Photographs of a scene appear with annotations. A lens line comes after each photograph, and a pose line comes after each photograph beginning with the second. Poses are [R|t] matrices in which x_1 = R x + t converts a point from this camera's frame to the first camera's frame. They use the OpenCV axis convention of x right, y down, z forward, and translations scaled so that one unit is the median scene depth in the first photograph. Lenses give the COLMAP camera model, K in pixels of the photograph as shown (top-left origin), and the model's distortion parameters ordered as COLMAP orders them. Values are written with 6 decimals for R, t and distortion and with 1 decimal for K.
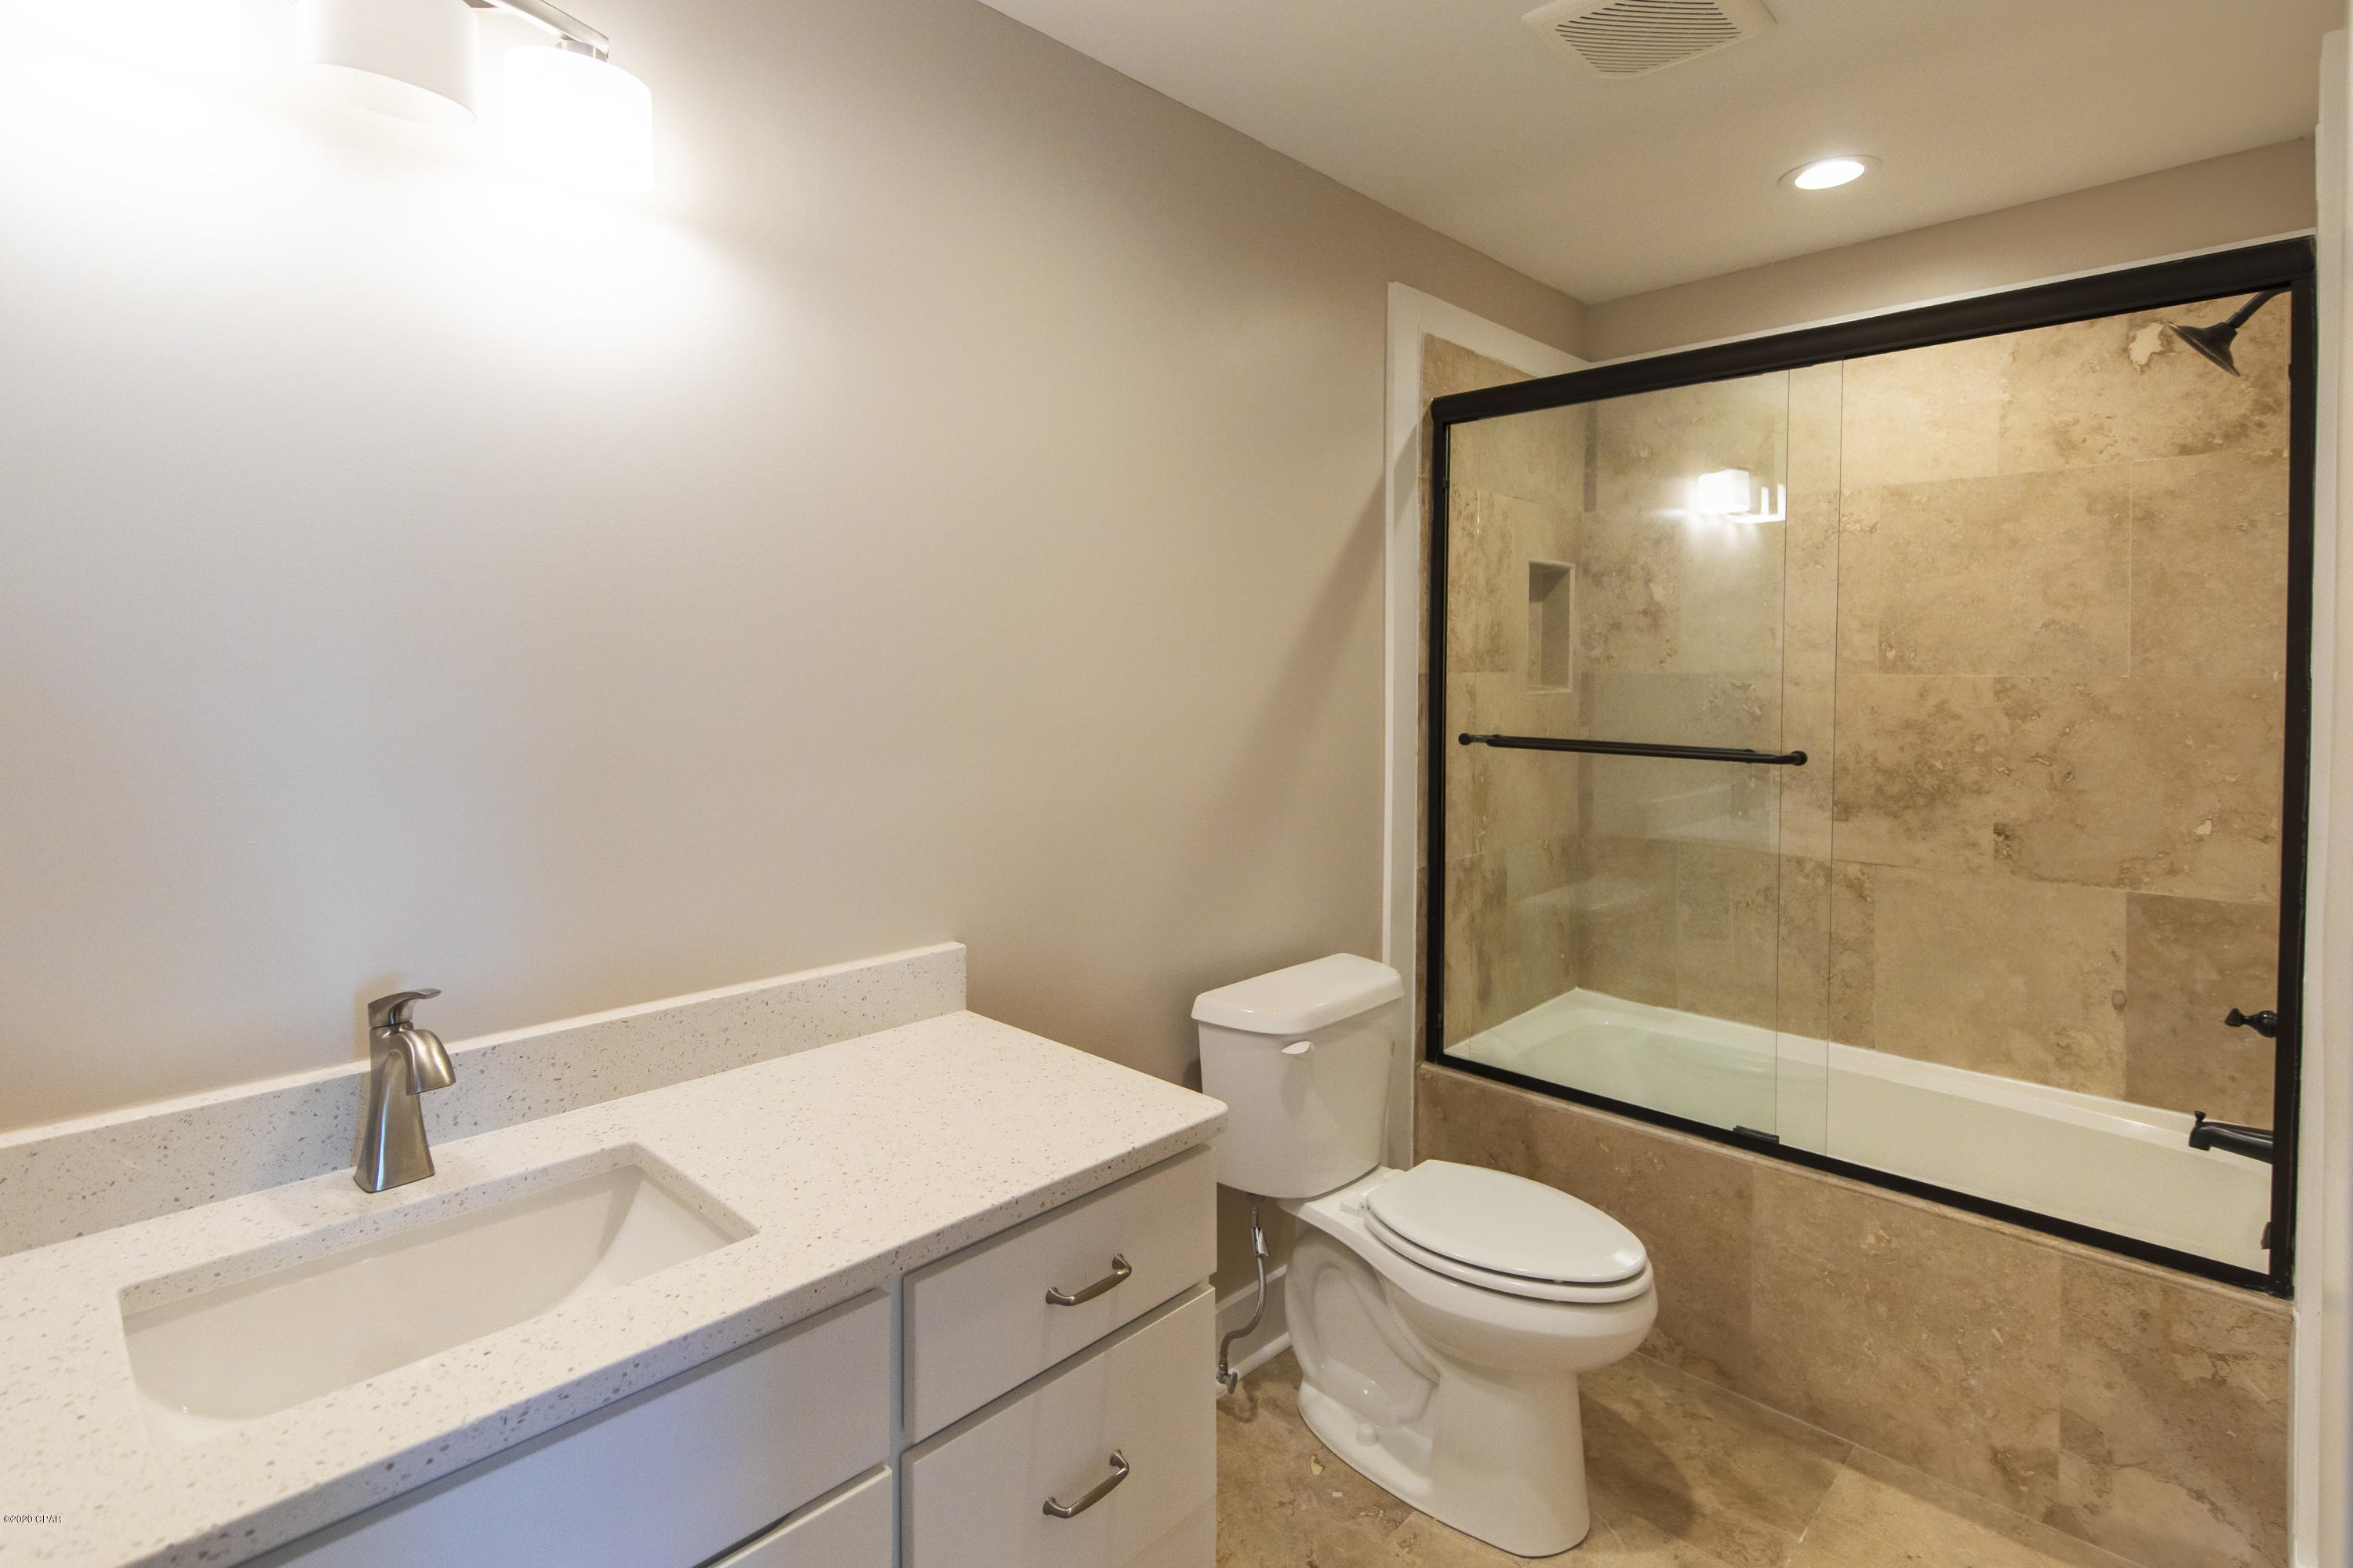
lens RADIAL K [[1088.8, 0, 1204.5], [0, 1088.8, 679.8], [0, 0, 1]] dist [0.005169, -0.000242]
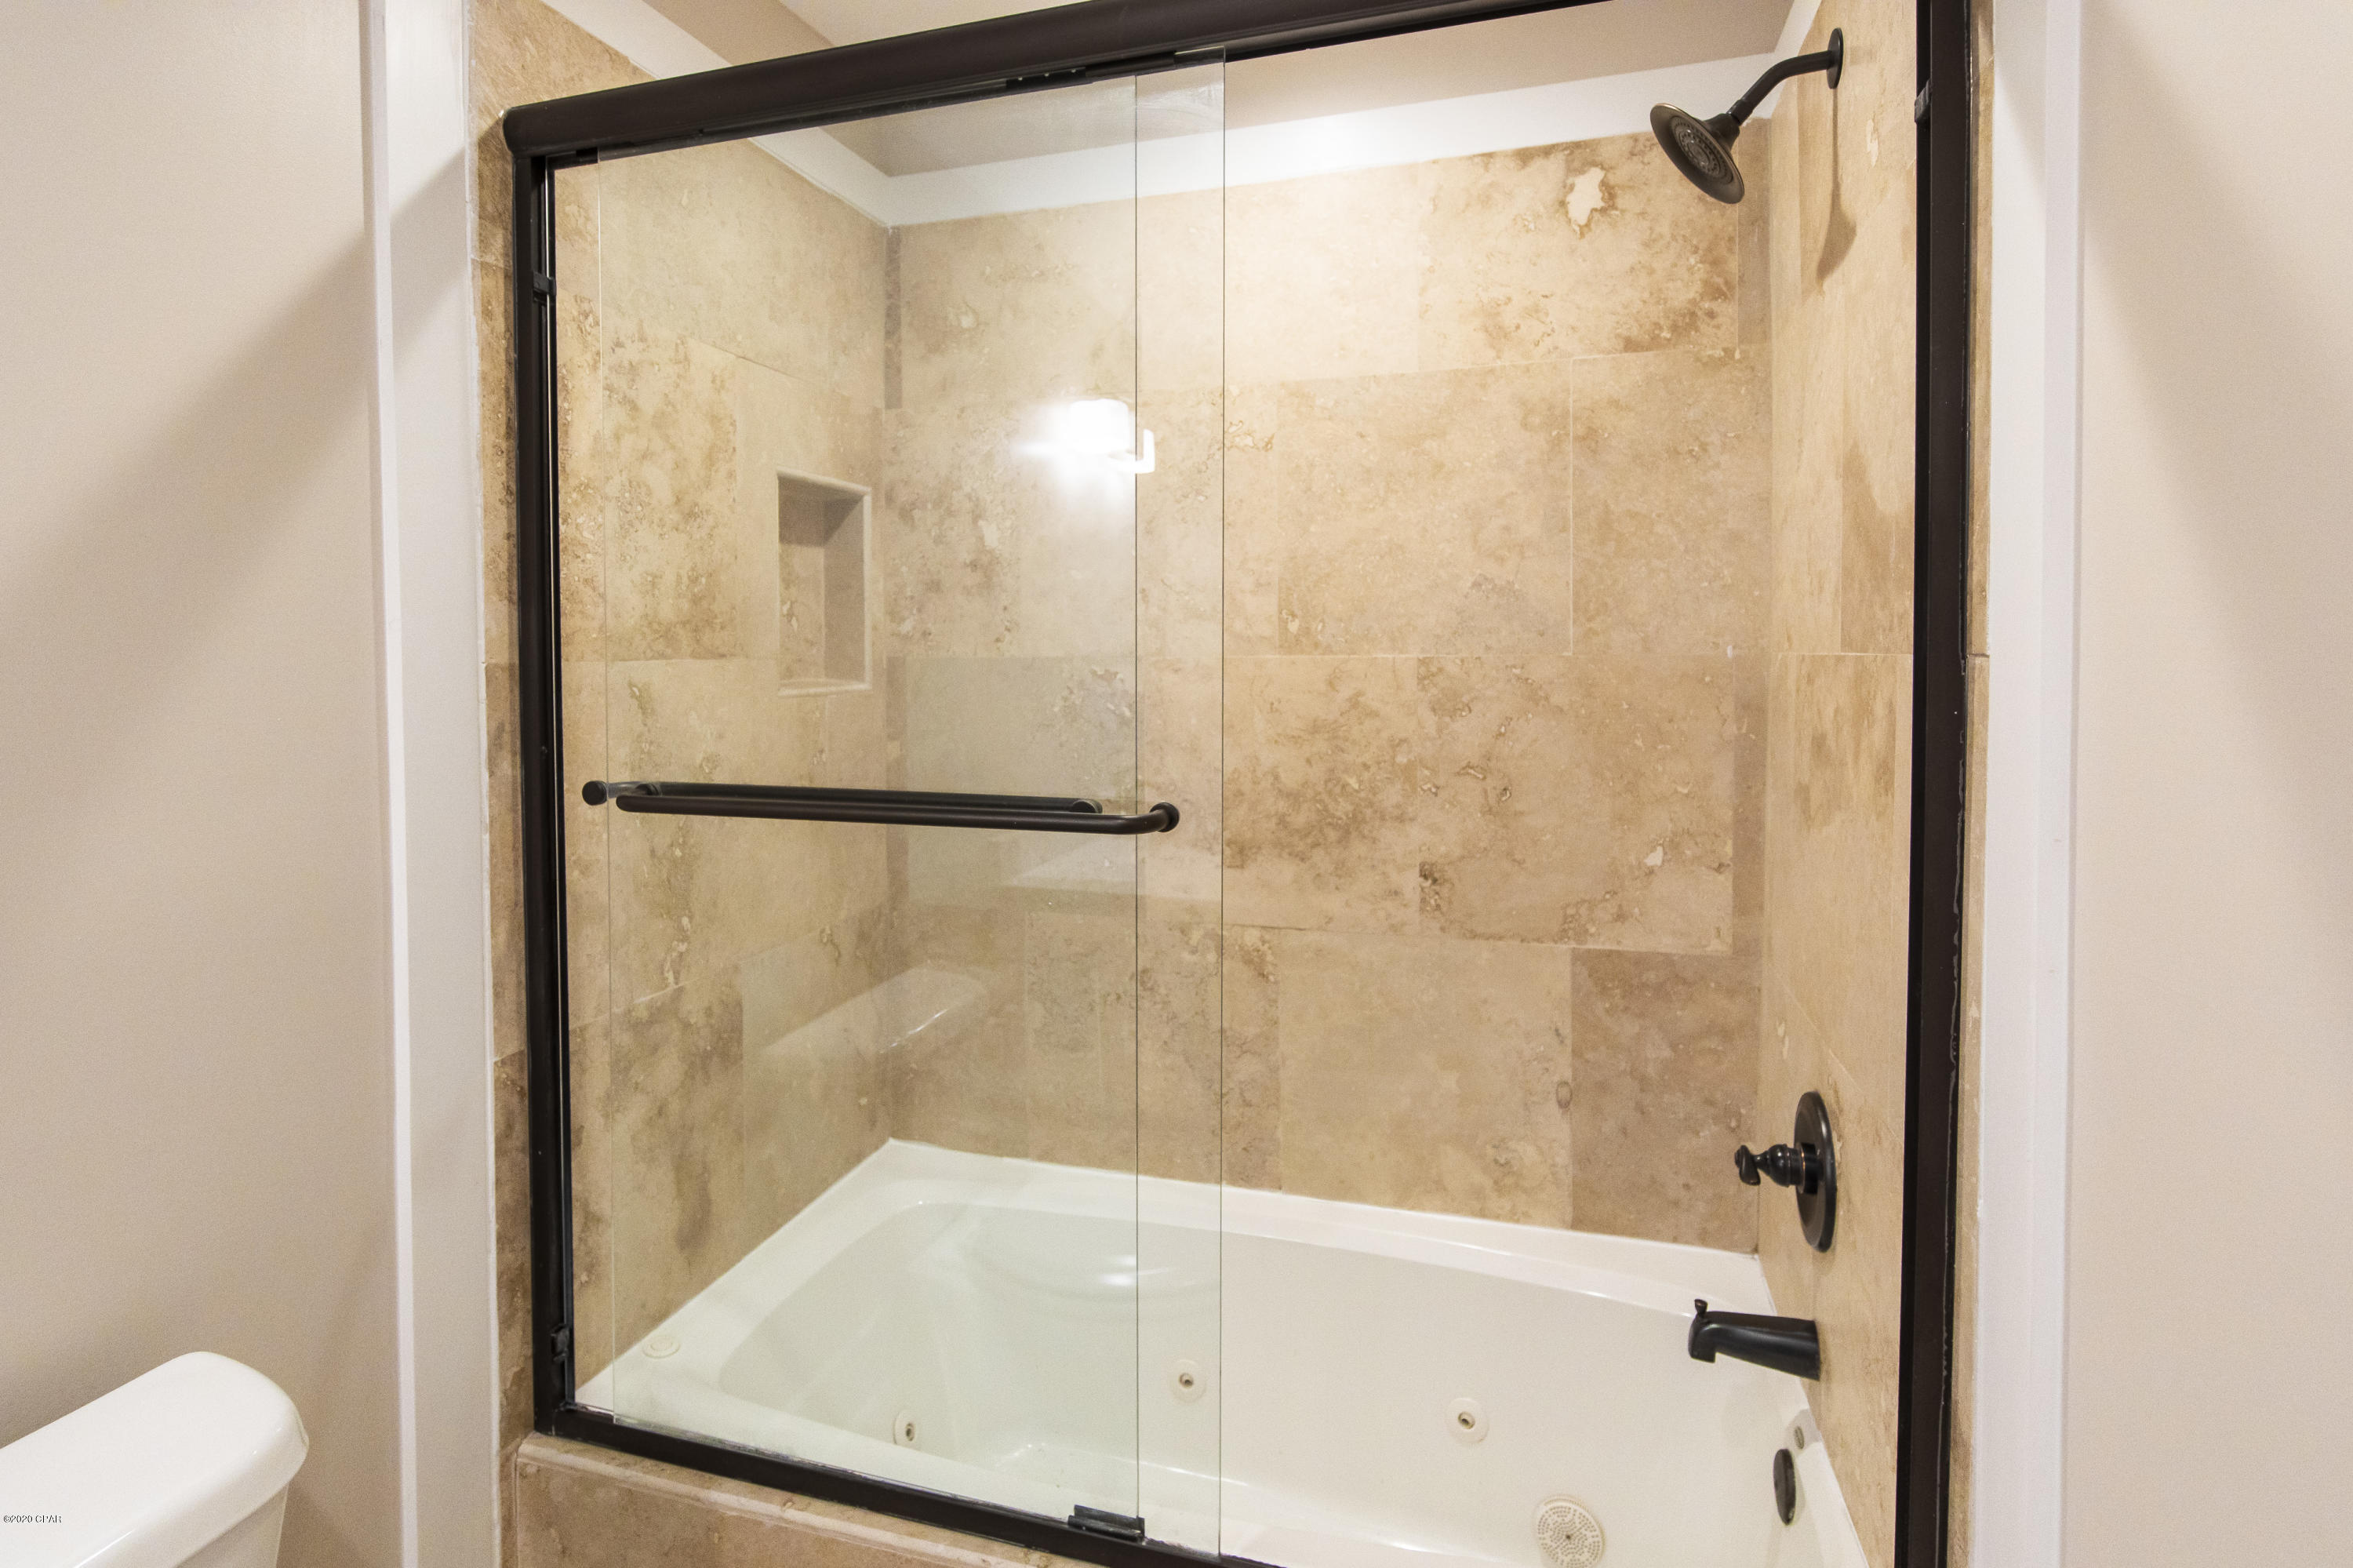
lens RADIAL K [[1113.2, 0, 1187.2], [0, 1113.2, 676.1], [0, 0, 1]] dist [0.006346, -0.000947]
pose [[0.883409, -0.021074, 0.468128, 0.240448], [0.016140, 0.999764, 0.014550, -0.002986], [-0.468324, -0.005297, 0.883541, 0.410965]]
